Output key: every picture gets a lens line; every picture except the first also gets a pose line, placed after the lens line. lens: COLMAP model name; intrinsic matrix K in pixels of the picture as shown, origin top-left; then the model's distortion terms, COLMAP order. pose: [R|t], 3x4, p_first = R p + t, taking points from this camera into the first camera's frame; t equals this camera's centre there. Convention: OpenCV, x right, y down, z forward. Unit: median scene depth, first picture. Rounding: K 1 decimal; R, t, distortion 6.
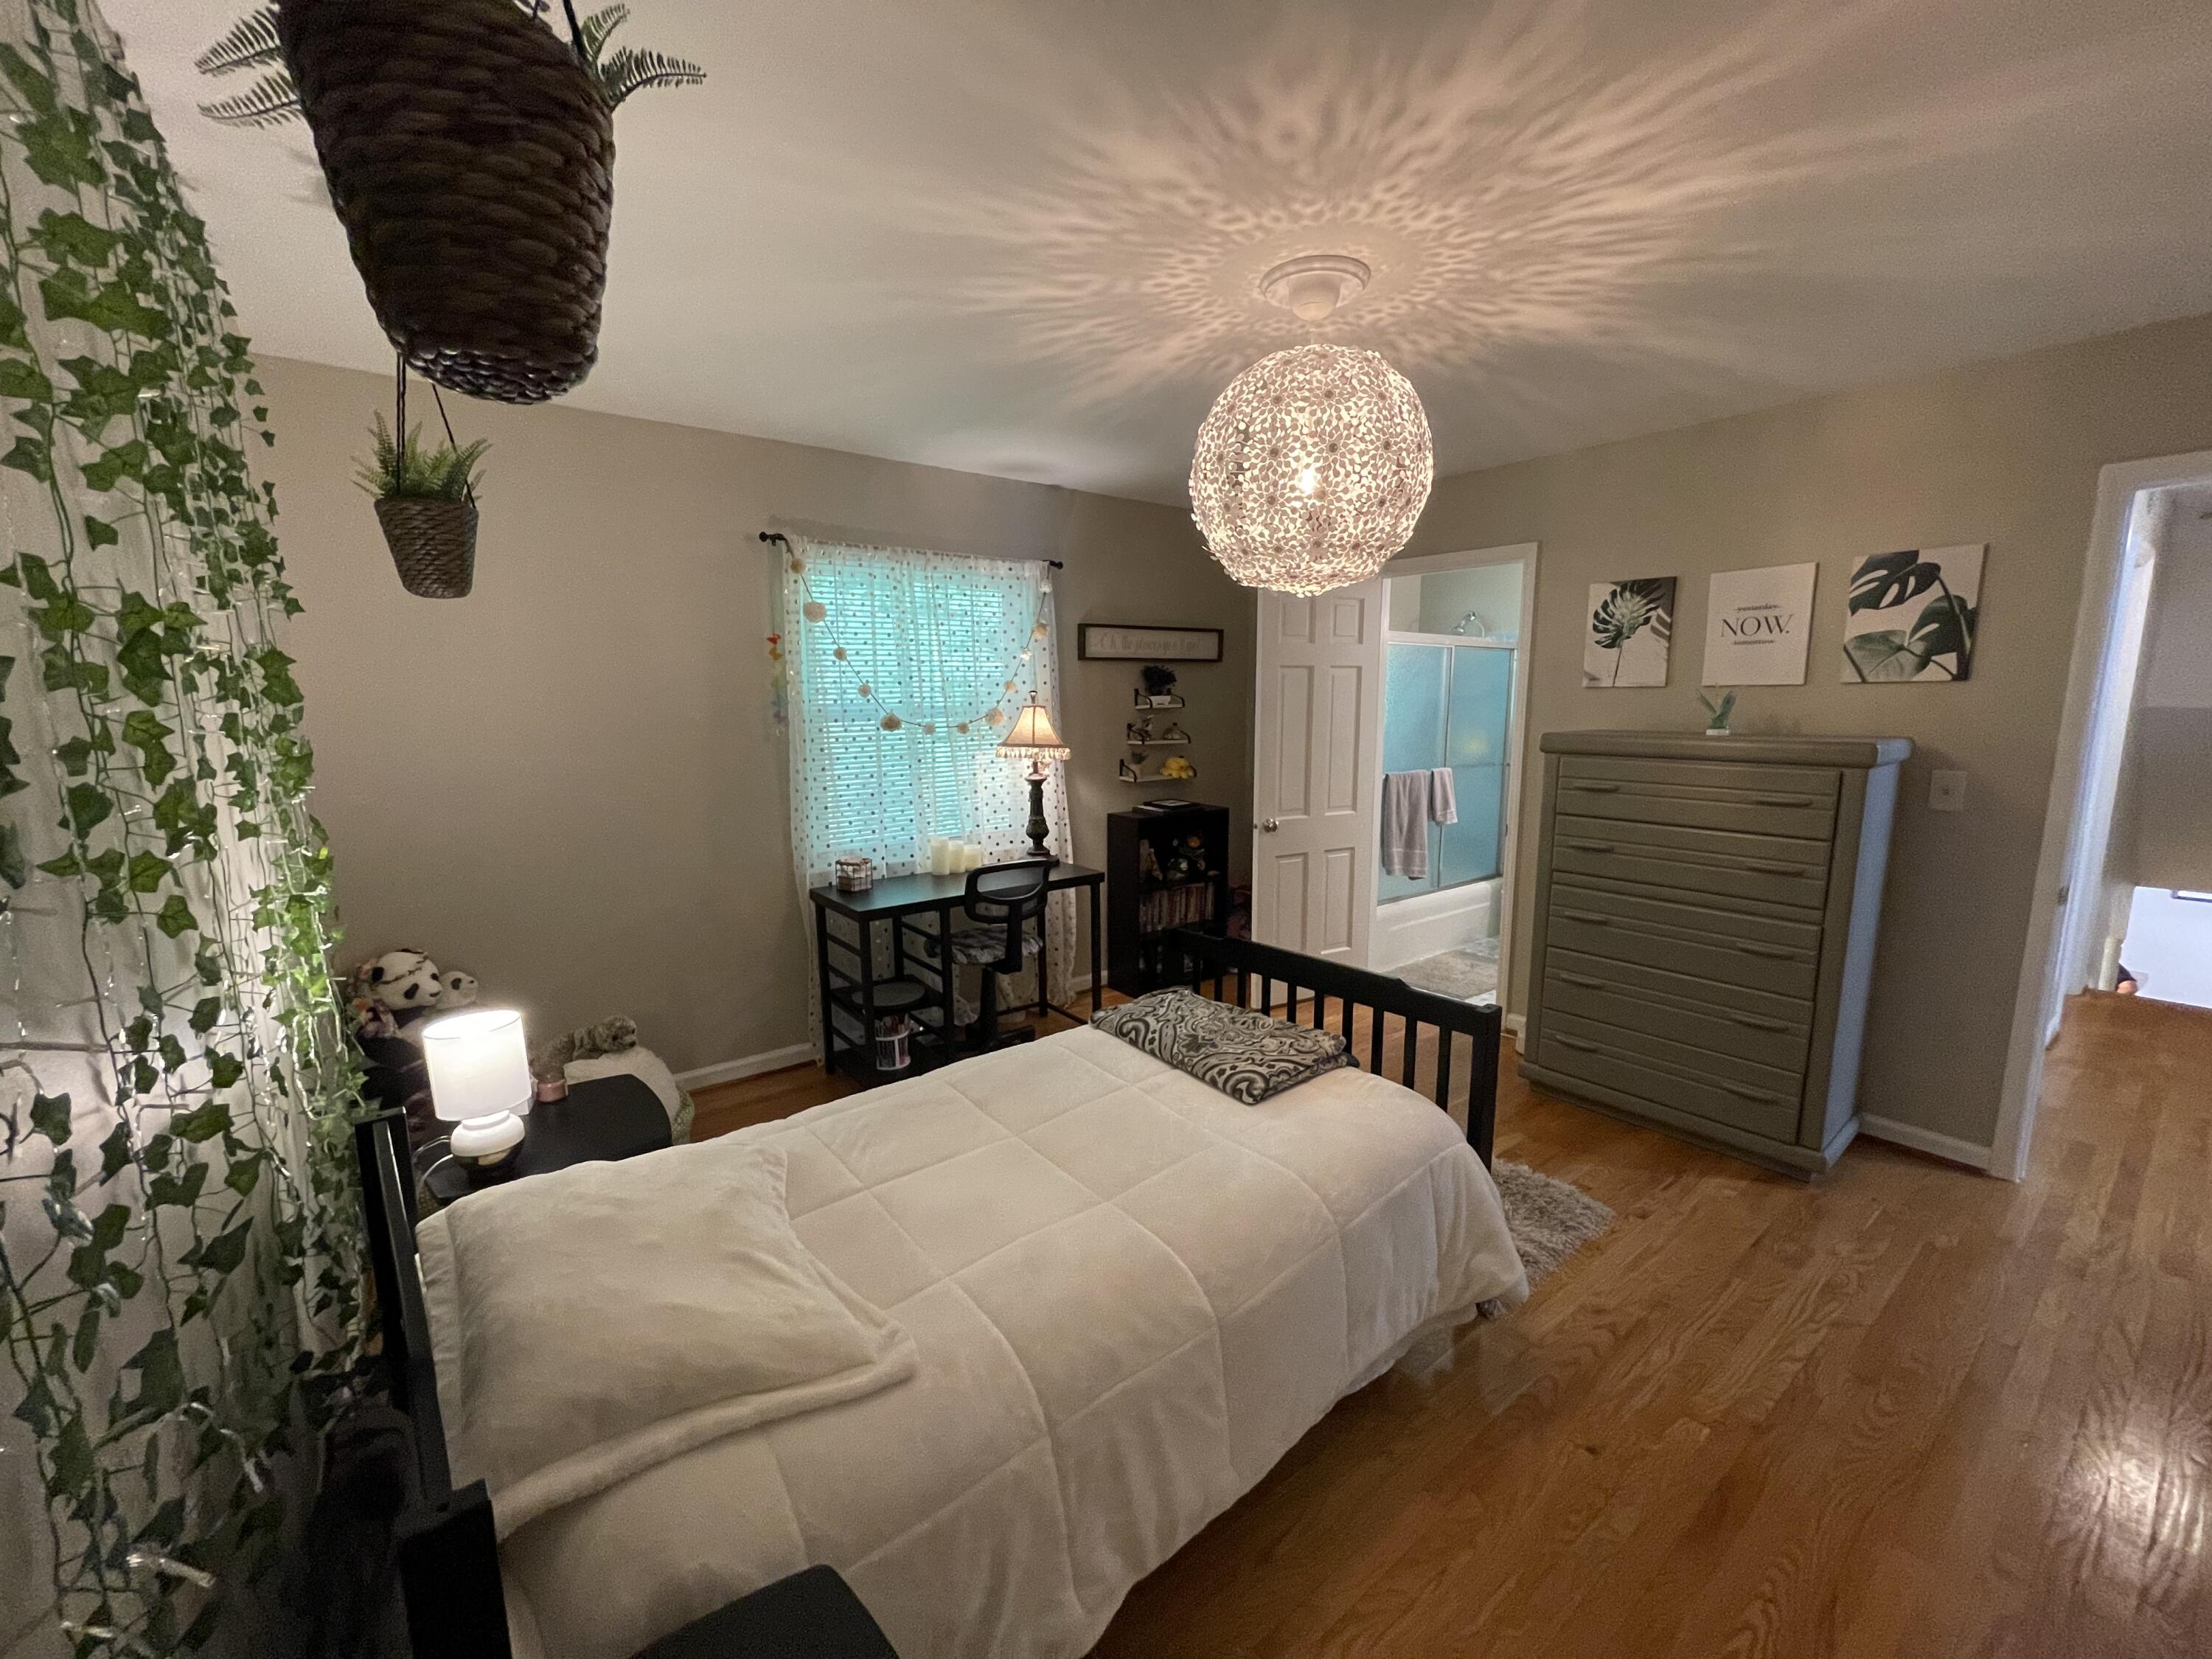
lens RADIAL K [[893.1, 0, 1103.2], [0, 893.1, 840.1], [0, 0, 1]] dist [-0.000607, 0.001349]
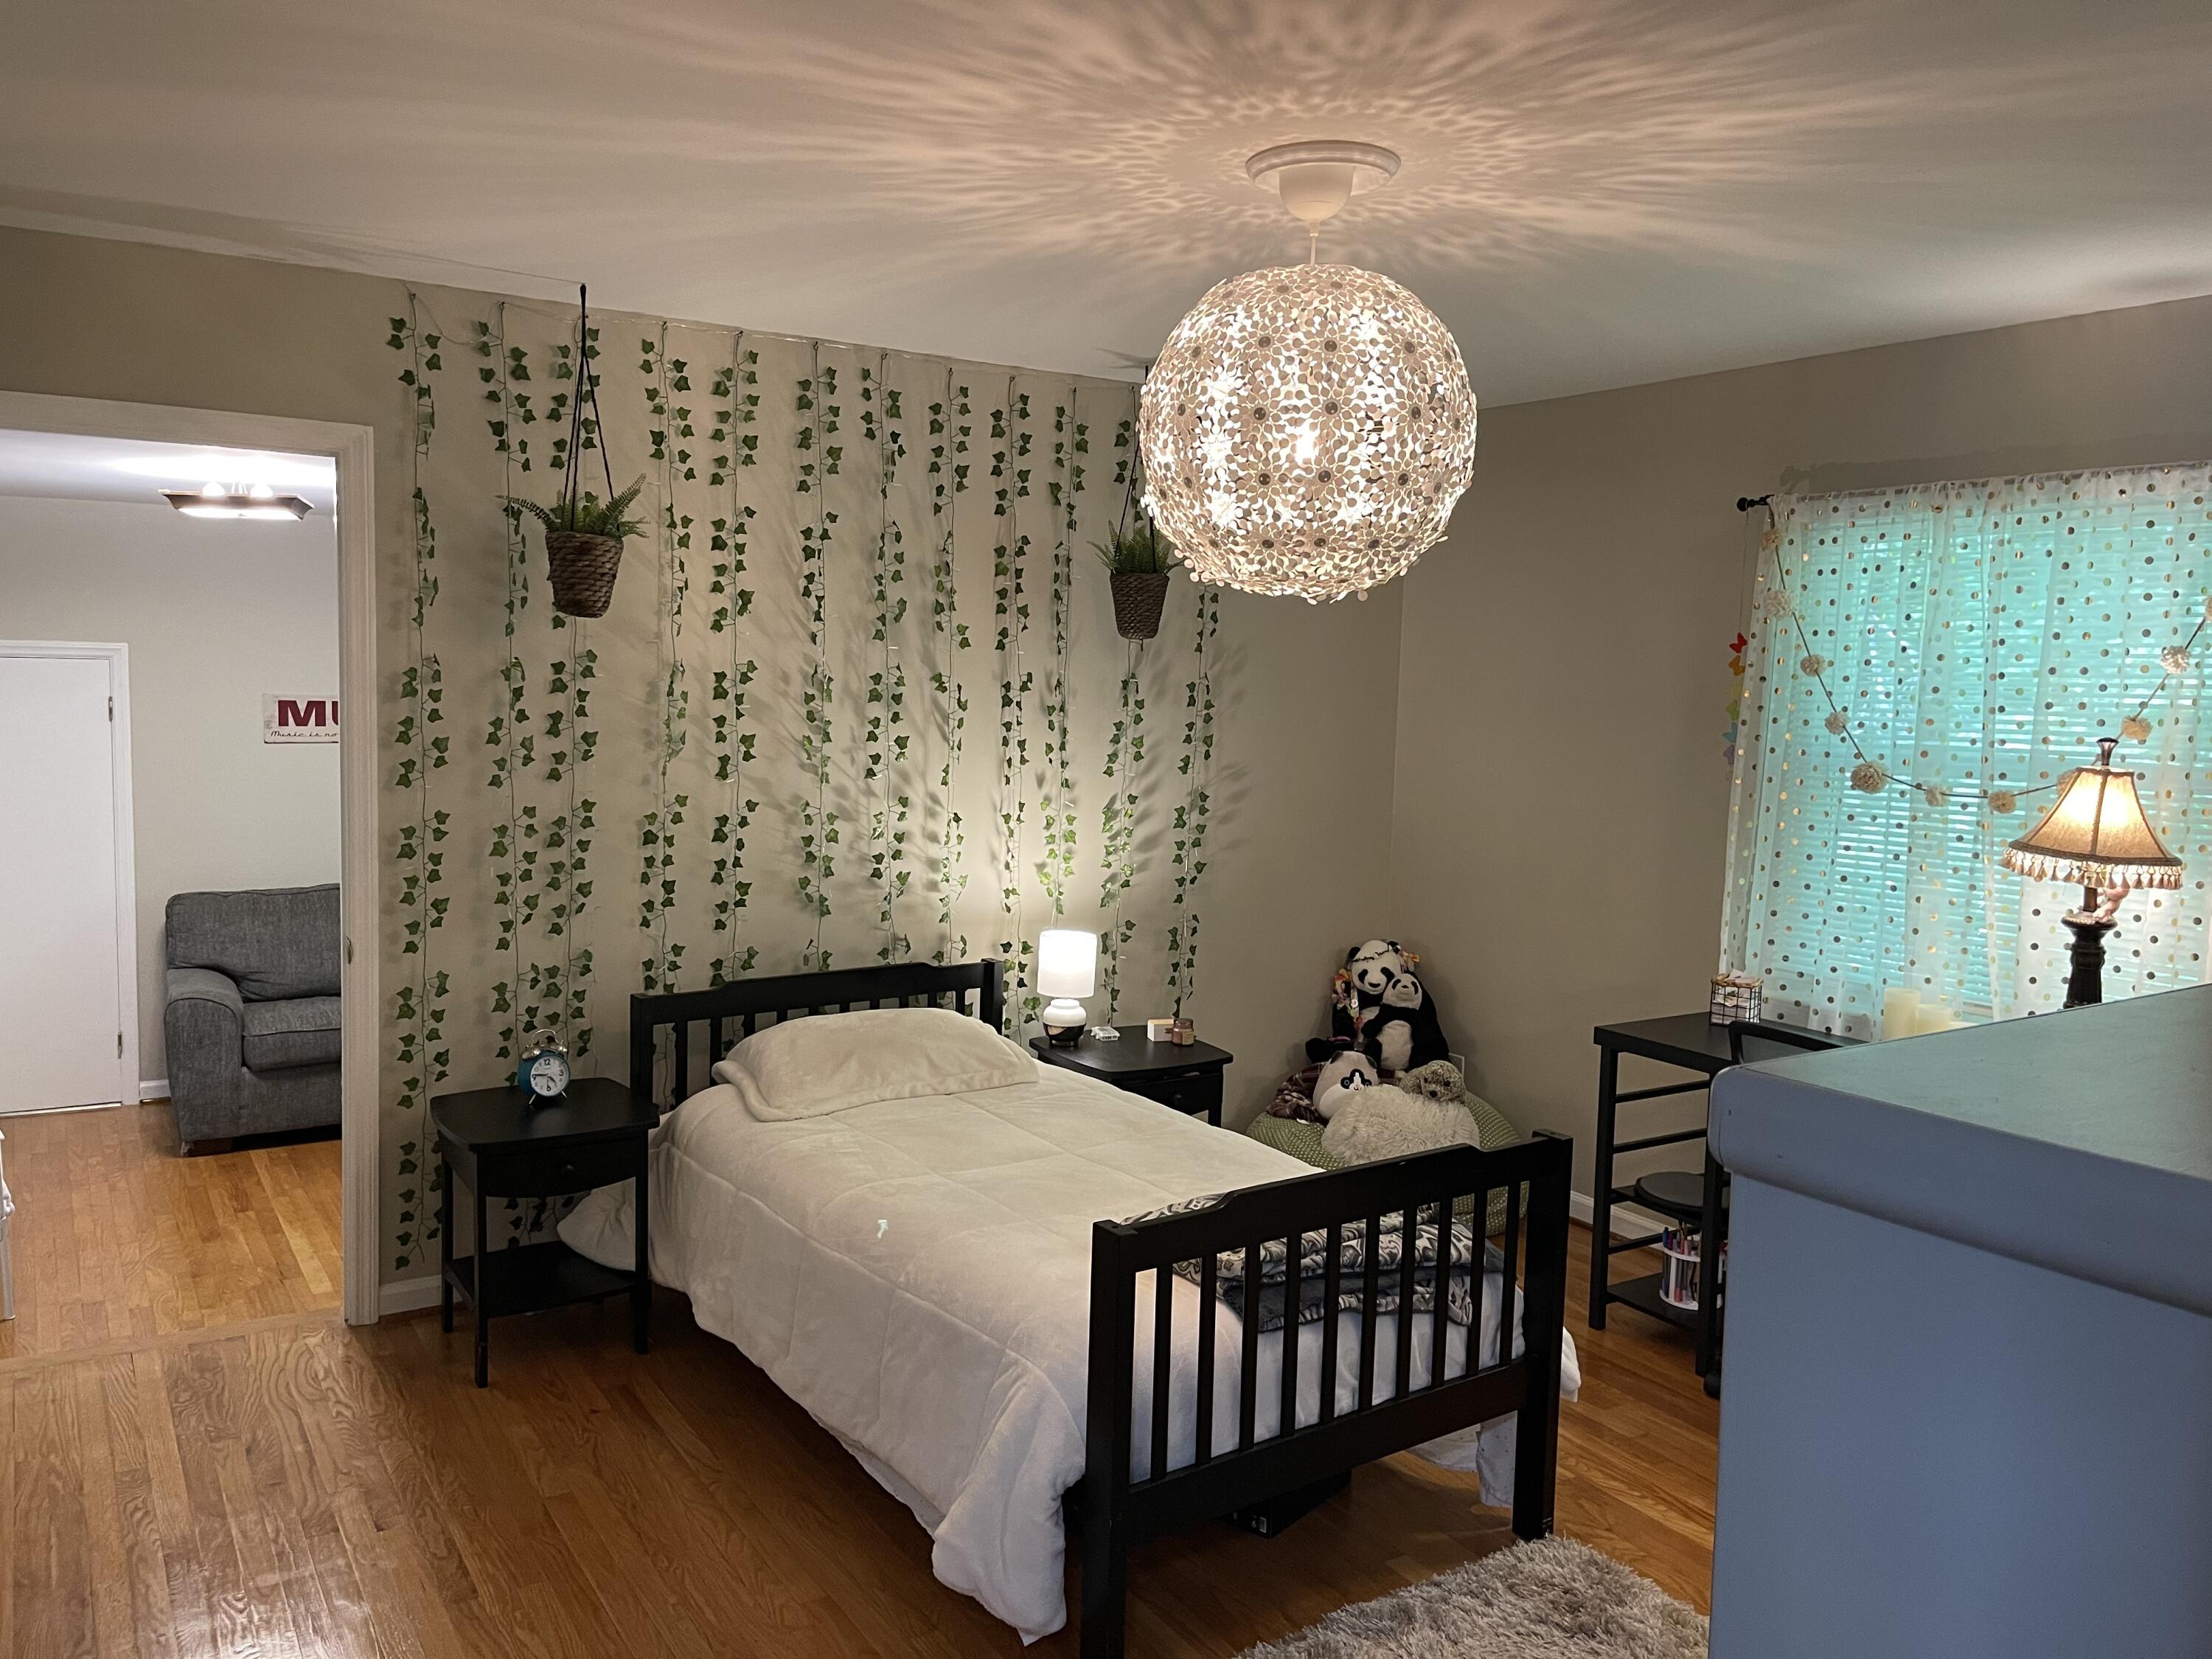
lens RADIAL K [[1691.1, 0, 1108.0], [0, 1691.1, 821.5], [0, 0, 1]] dist [0.022205, -0.013417]
pose [[-0.101341, 0.095511, -0.990256, 1.504777], [-0.184635, 0.976283, 0.113058, -0.220004], [0.977568, 0.194294, -0.081303, 0.962143]]
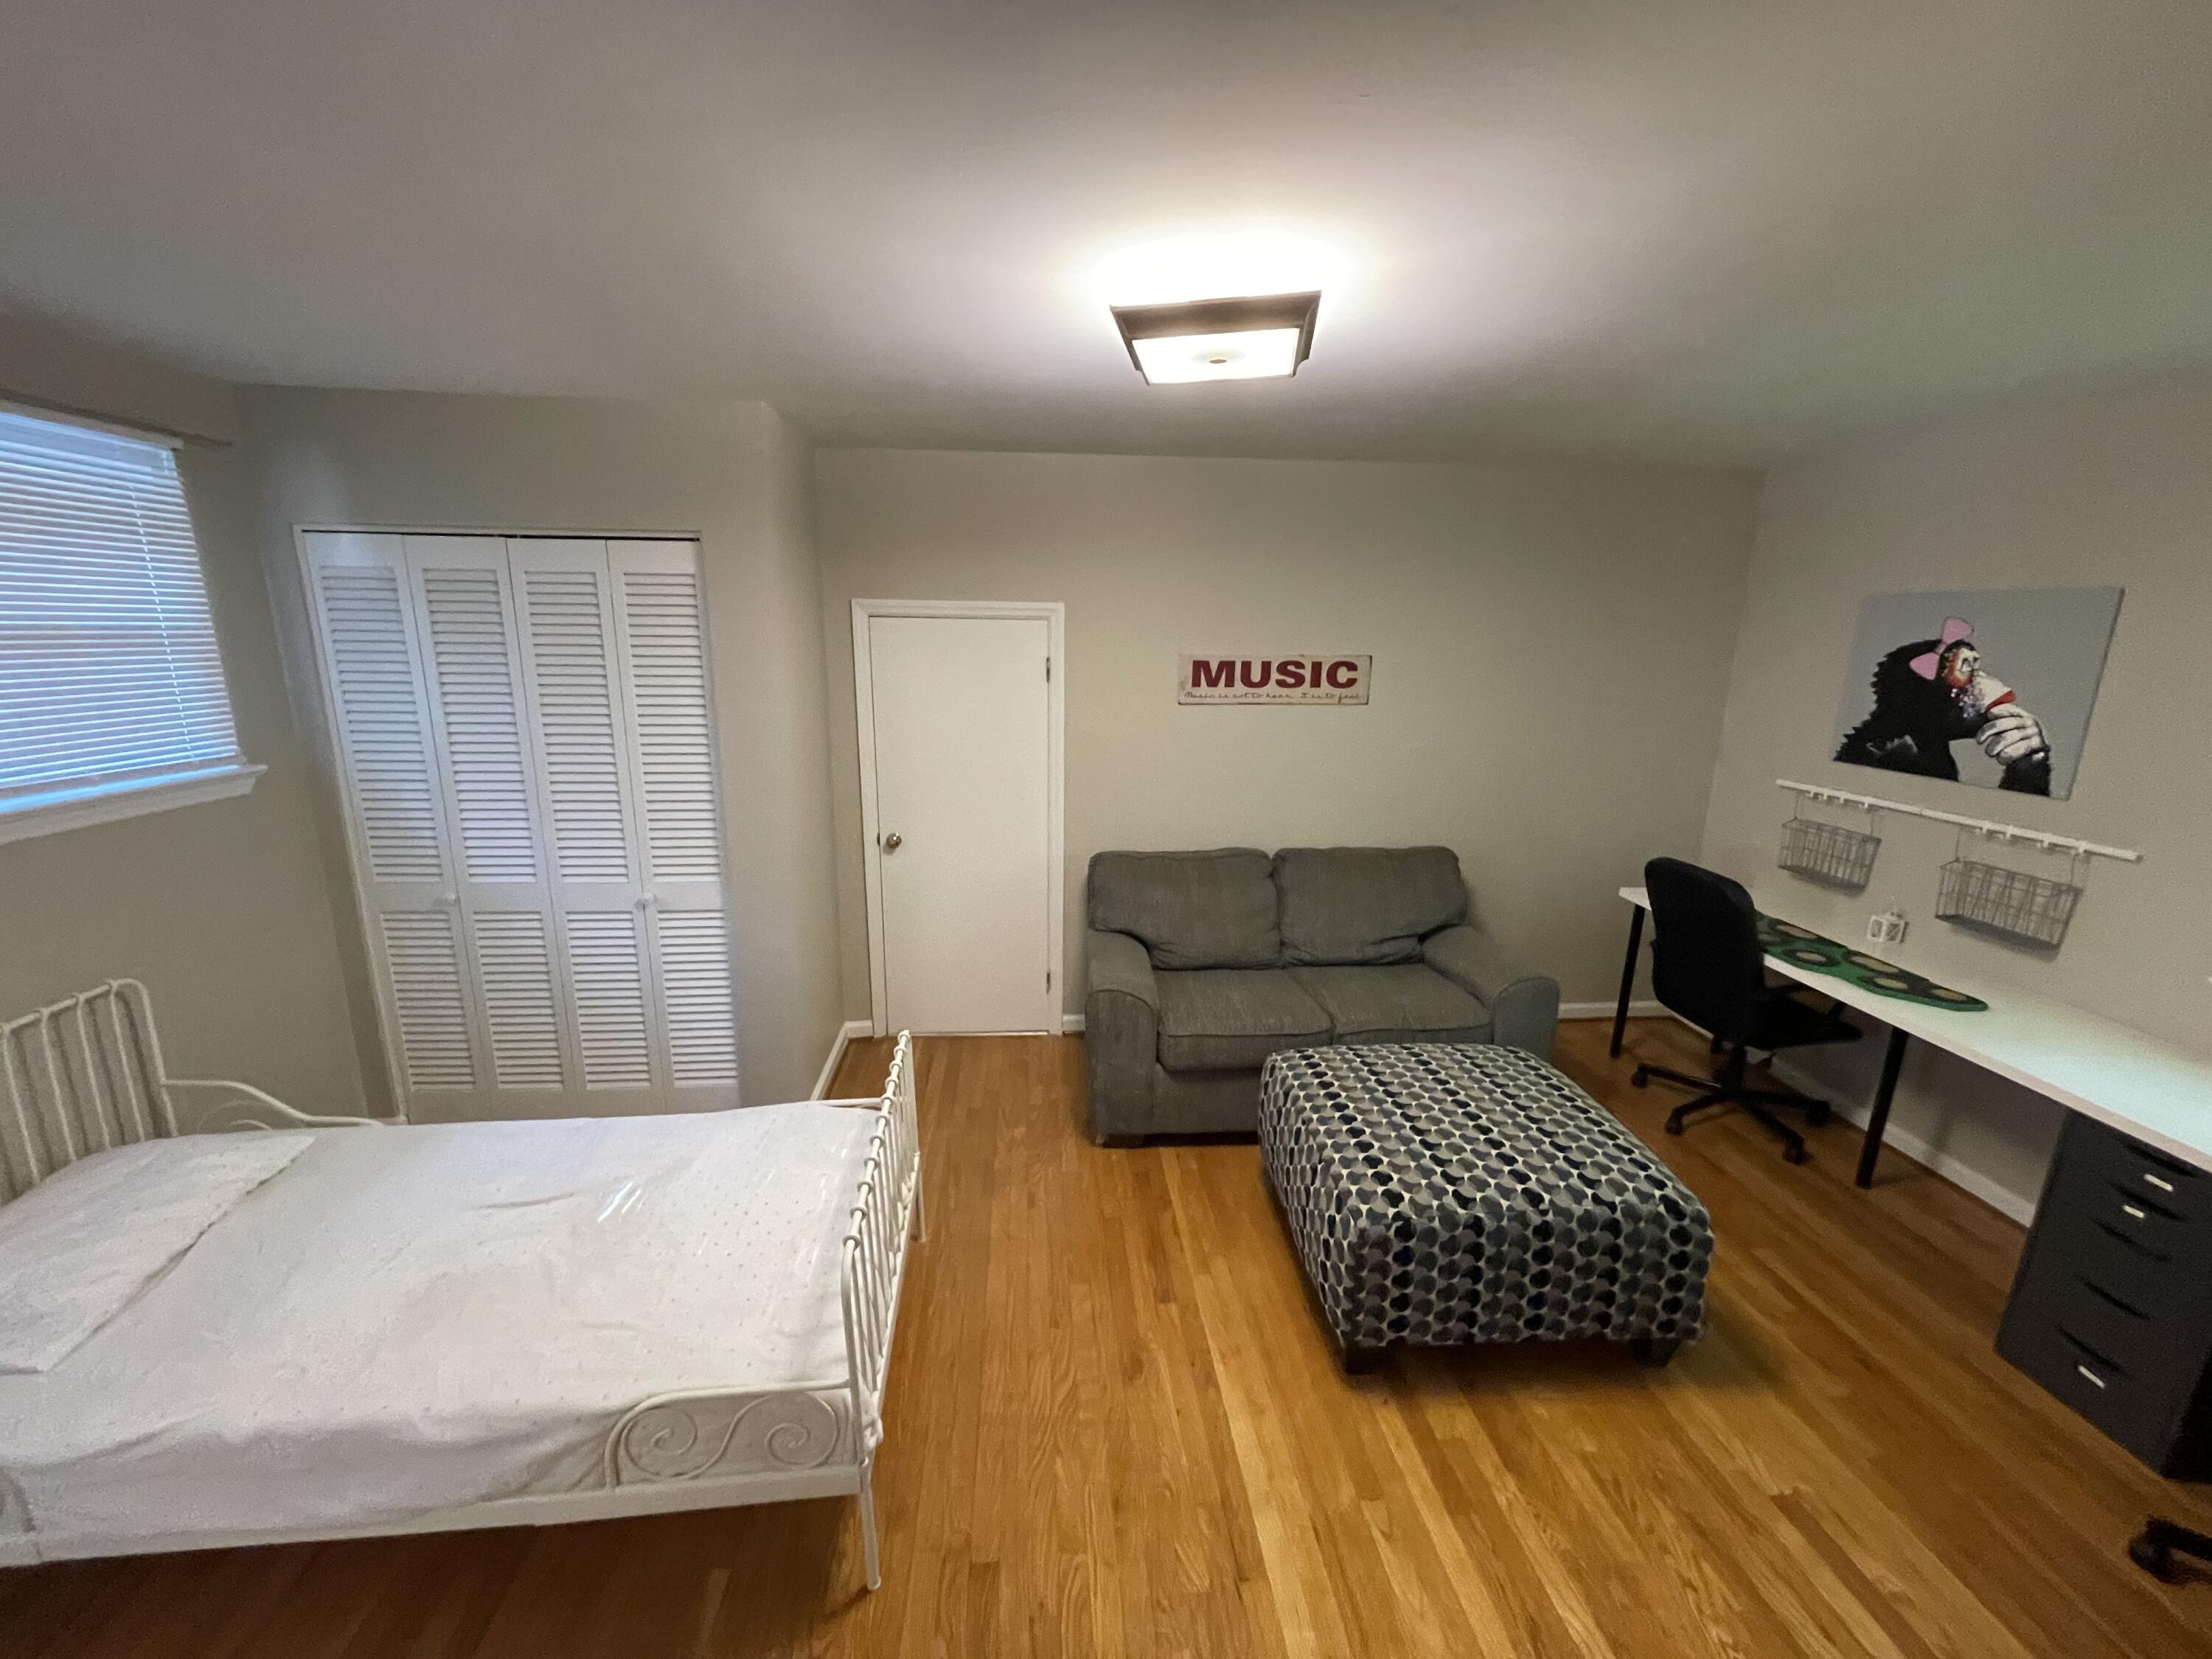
lens RADIAL K [[893.1, 0, 1105.0], [0, 893.1, 834.4], [0, 0, 1]] dist [-0.000607, 0.001349]
pose [[-0.549613, 0.186912, -0.814242, 0.937154], [-0.145323, 0.938401, 0.313506, -0.133182], [0.822683, 0.290635, -0.488594, 0.567539]]
